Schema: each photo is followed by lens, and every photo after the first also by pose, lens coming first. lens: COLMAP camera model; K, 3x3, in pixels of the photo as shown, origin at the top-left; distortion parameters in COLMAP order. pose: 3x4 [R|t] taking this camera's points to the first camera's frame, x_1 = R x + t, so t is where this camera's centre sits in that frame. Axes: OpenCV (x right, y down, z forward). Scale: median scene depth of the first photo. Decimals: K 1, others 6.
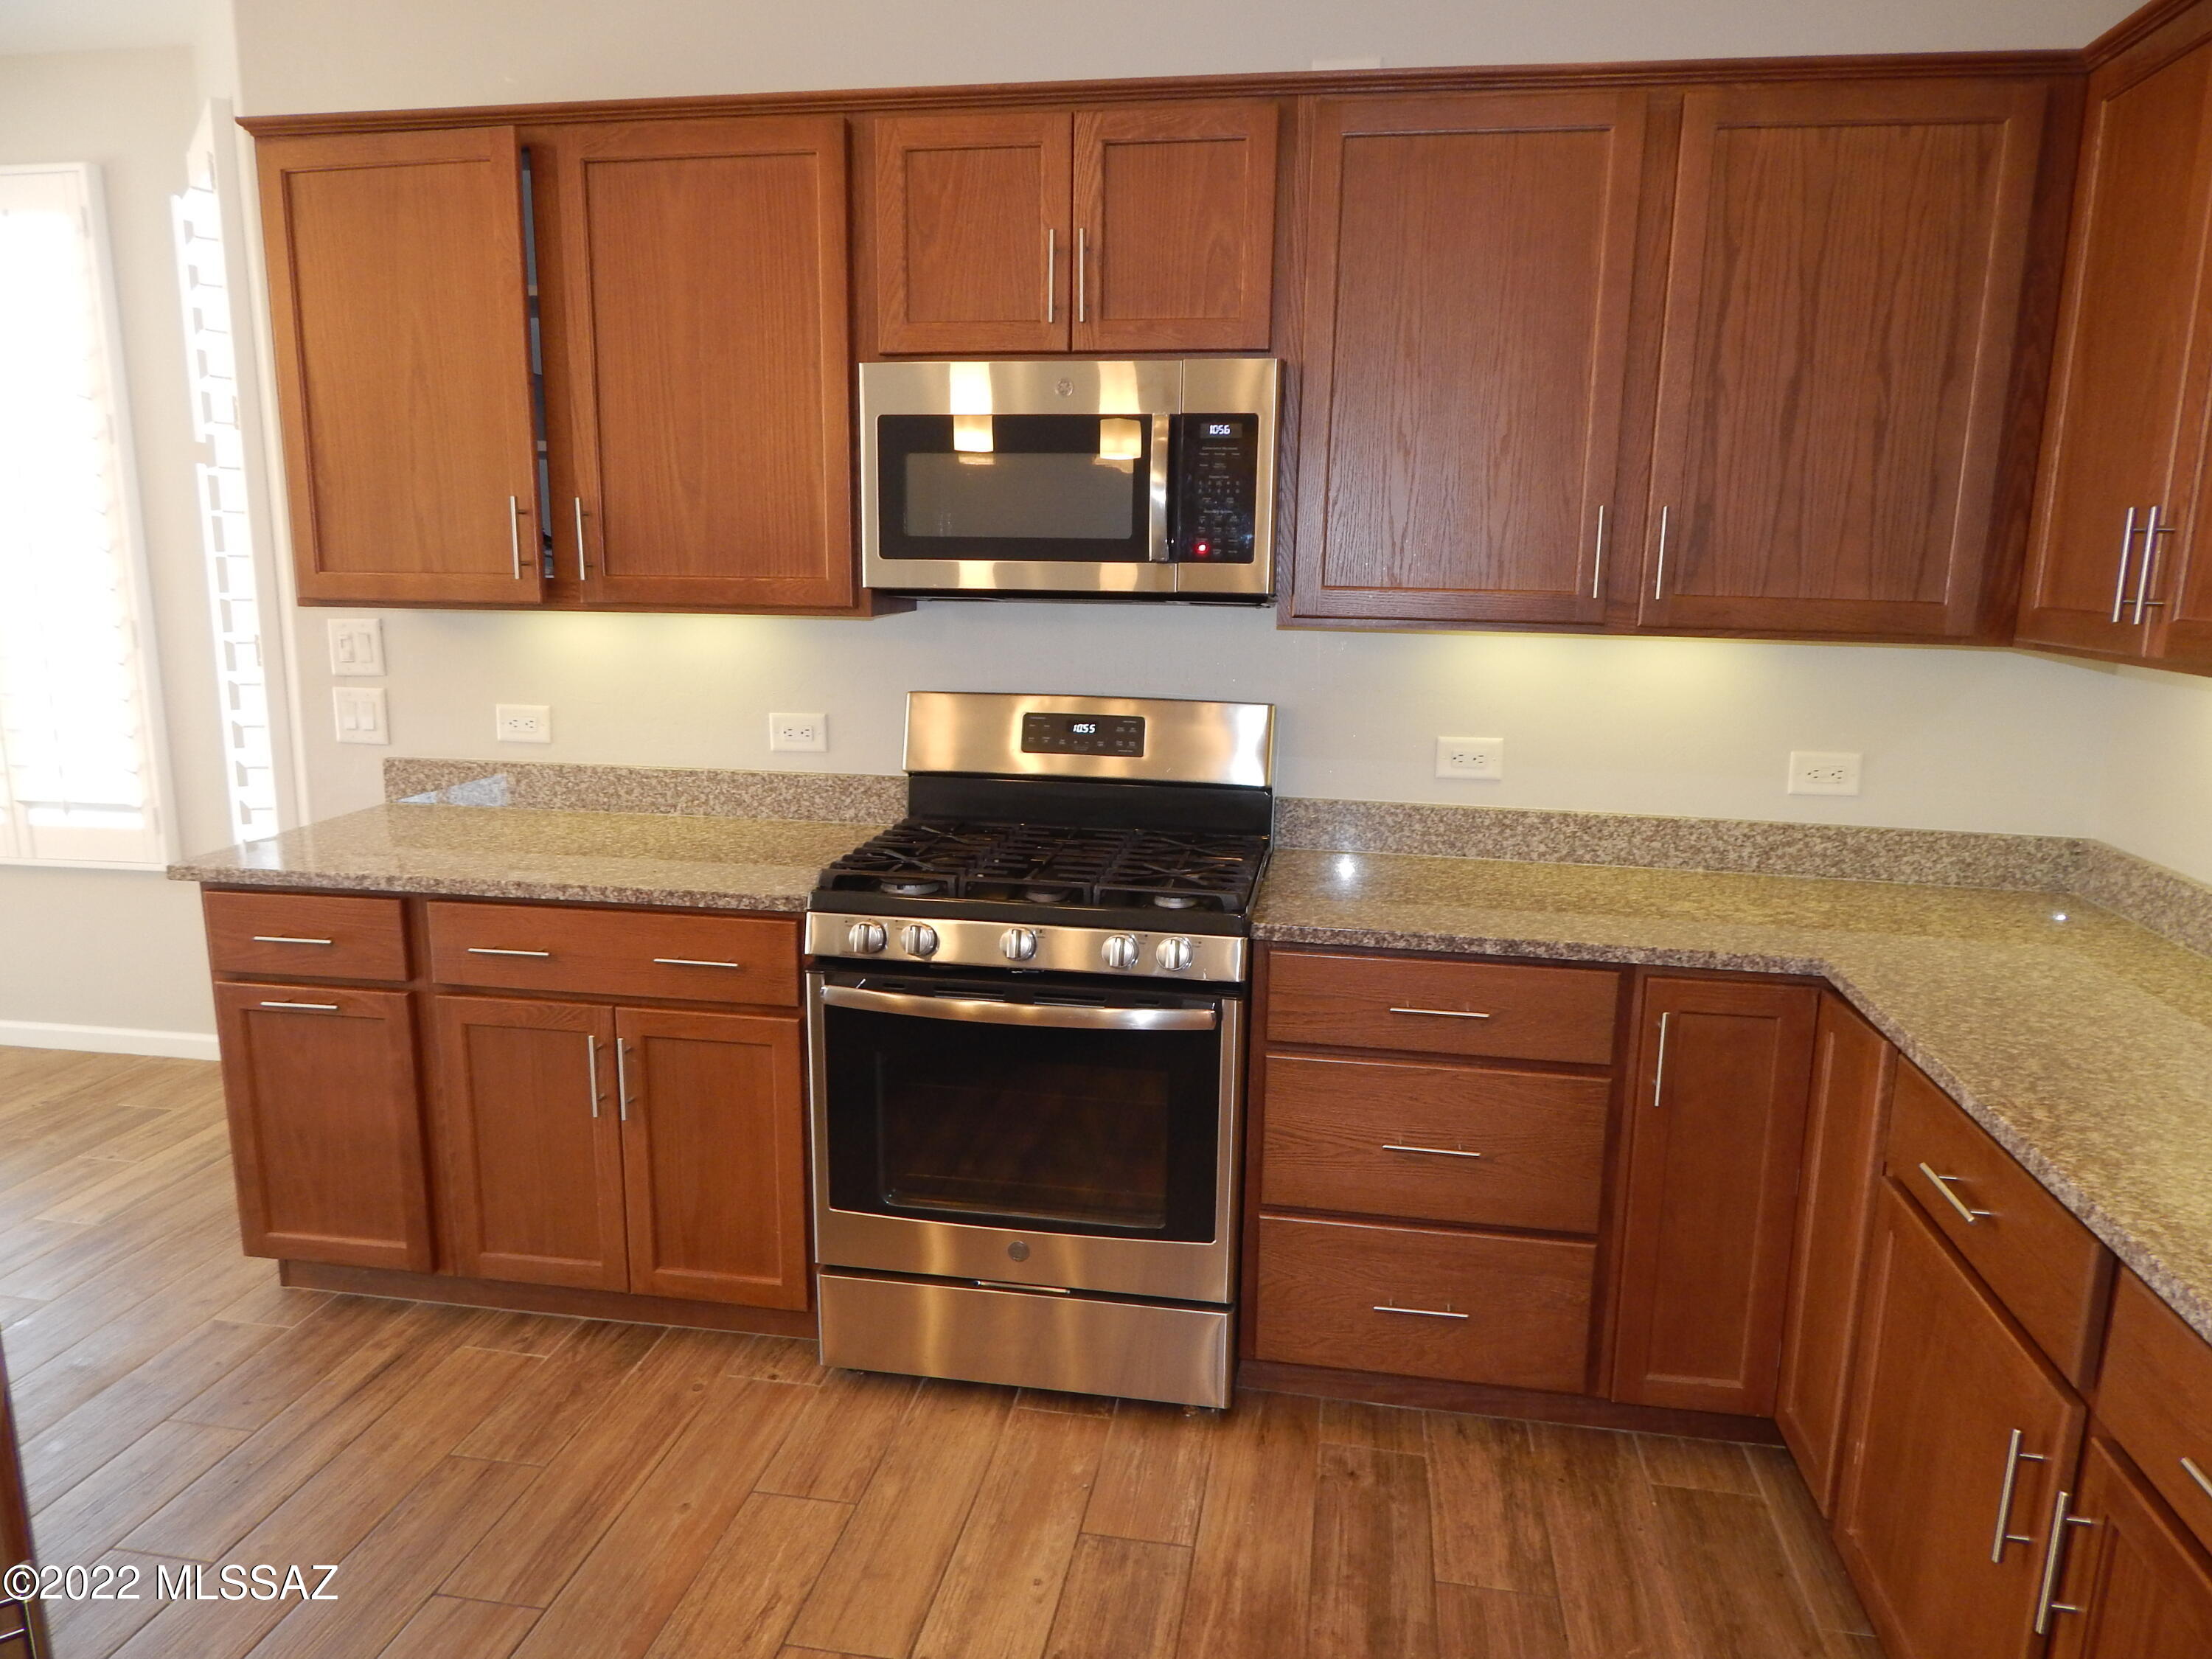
lens RADIAL K [[1468.6, 0, 1095.6], [0, 1468.6, 820.1], [0, 0, 1]] dist [0.003105, -0.001409]
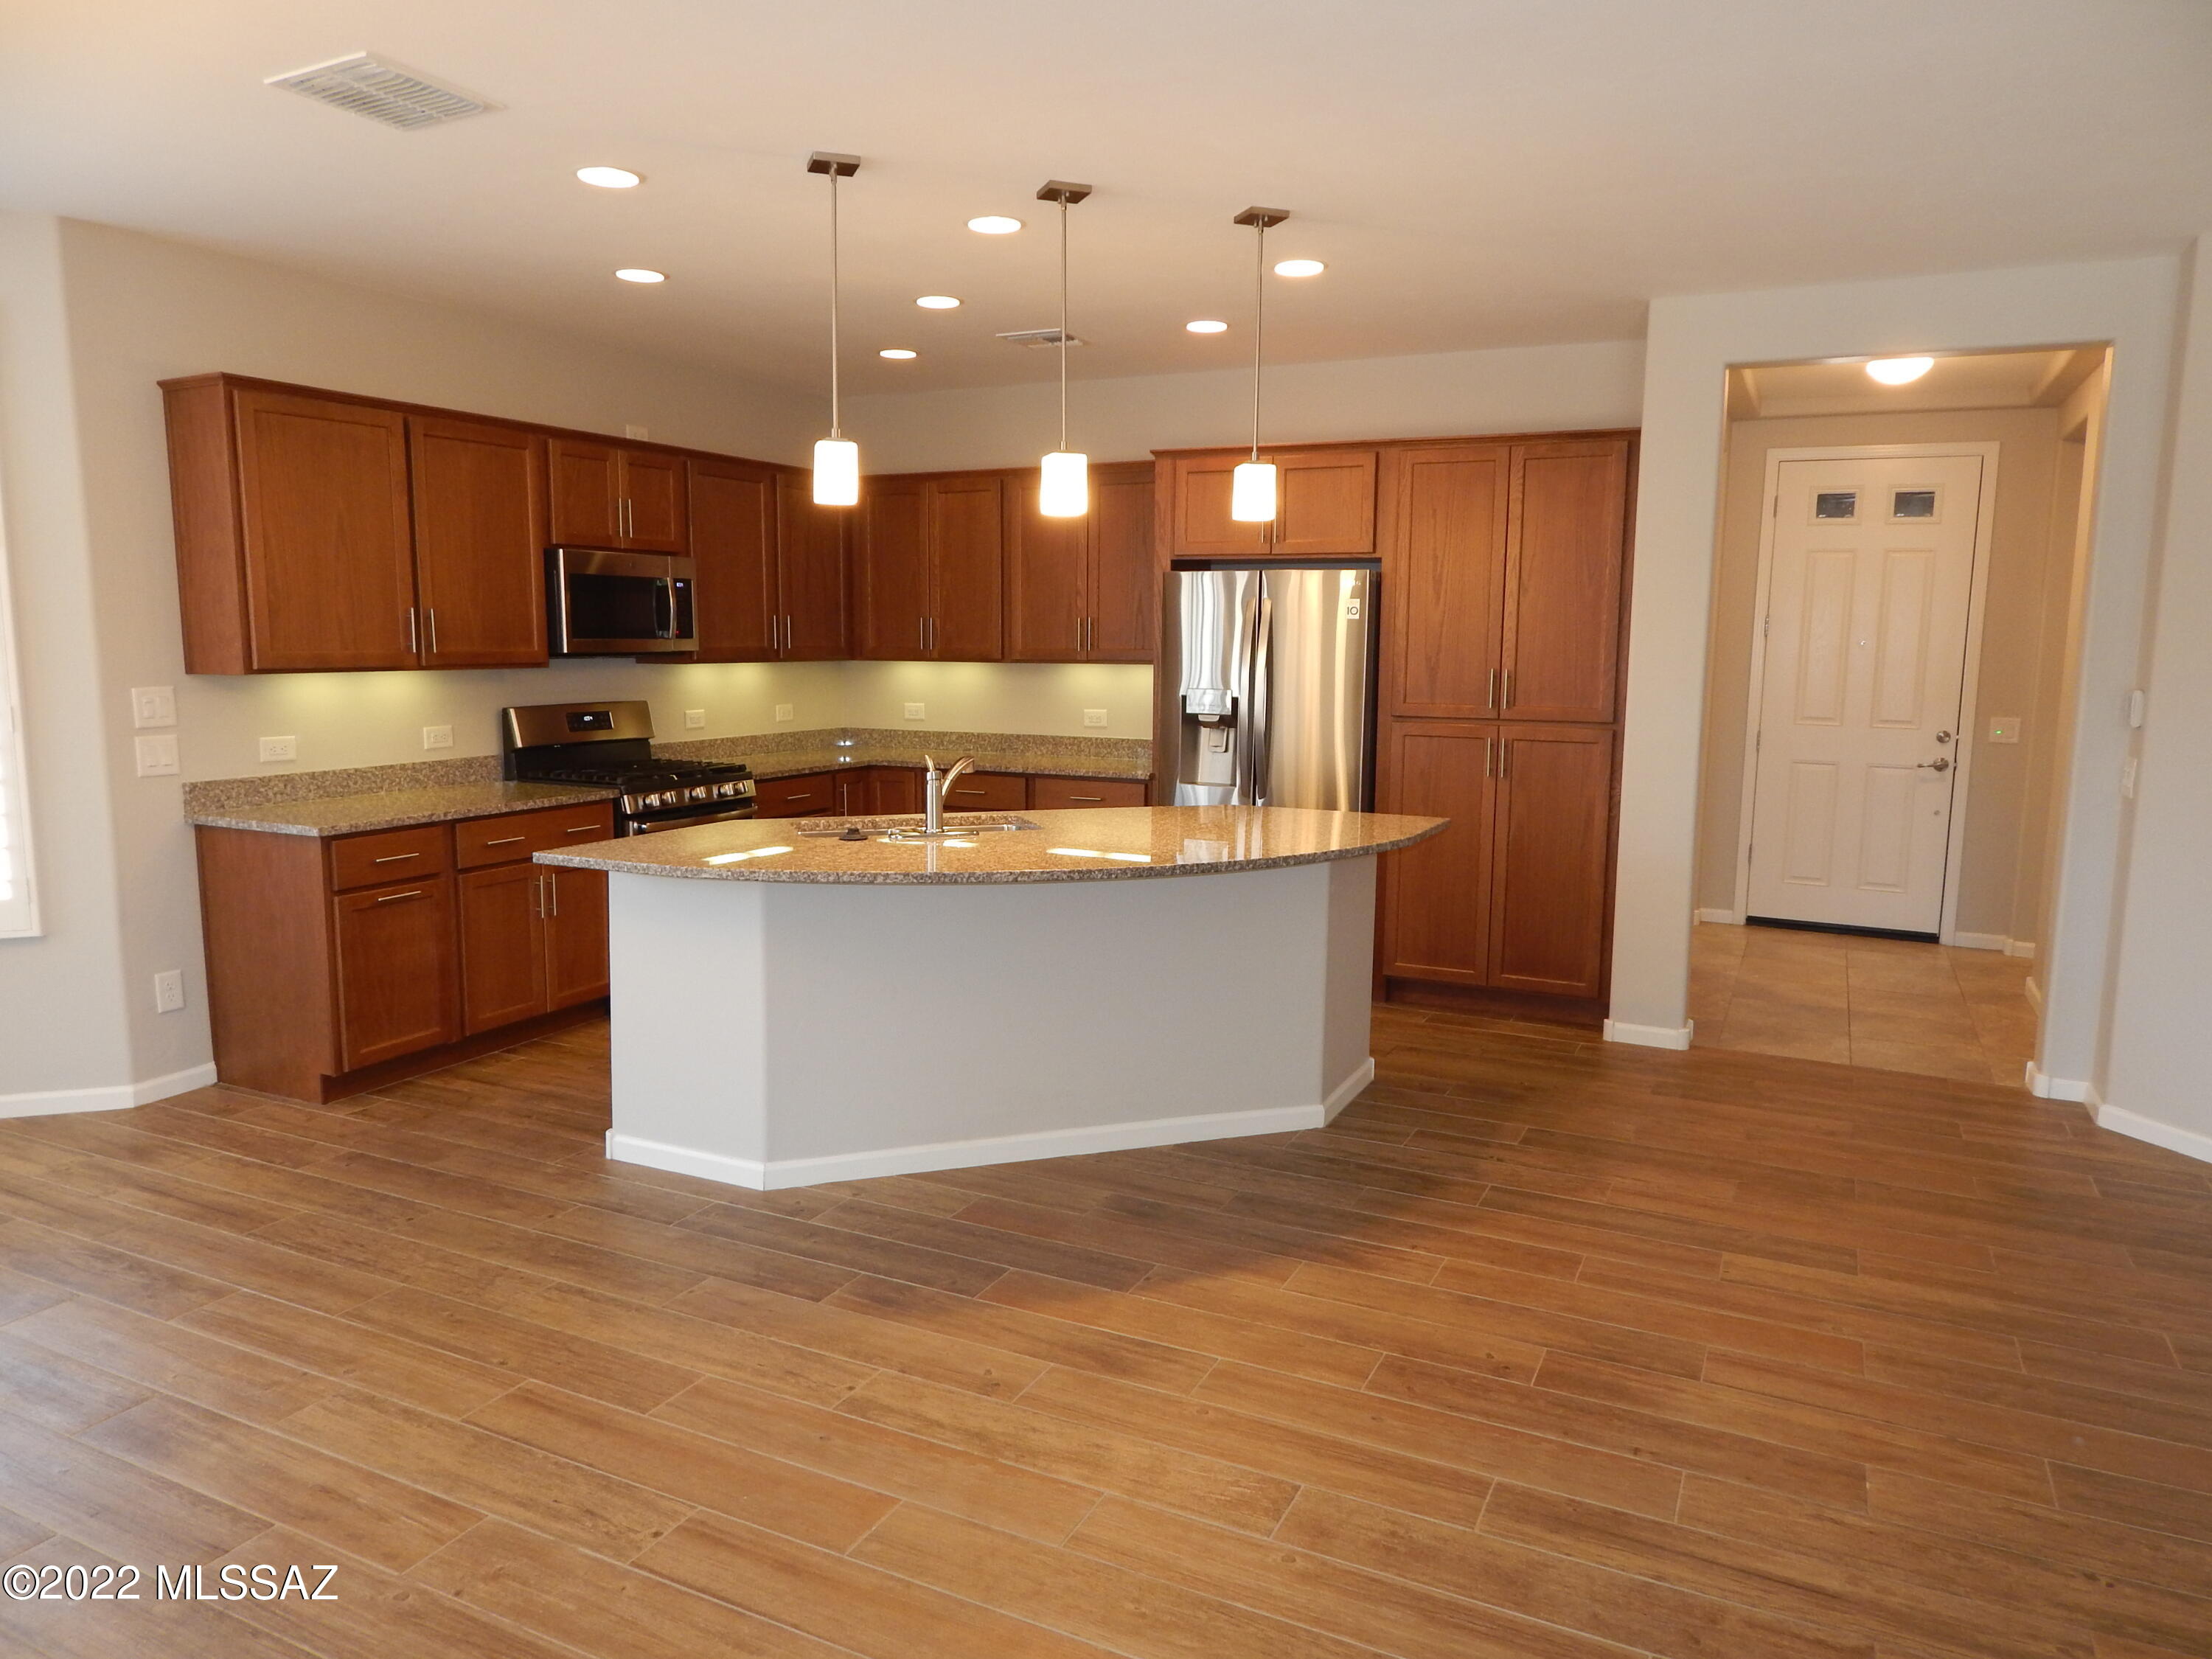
lens RADIAL K [[1468.6, 0, 1111.9], [0, 1468.6, 838.8], [0, 0, 1]] dist [0.003105, -0.001409]
pose [[0.277036, -0.144124, 0.949989, -1.894260], [0.179284, 0.979077, 0.096255, 0.040766], [-0.943985, 0.143652, 0.297079, -0.320241]]
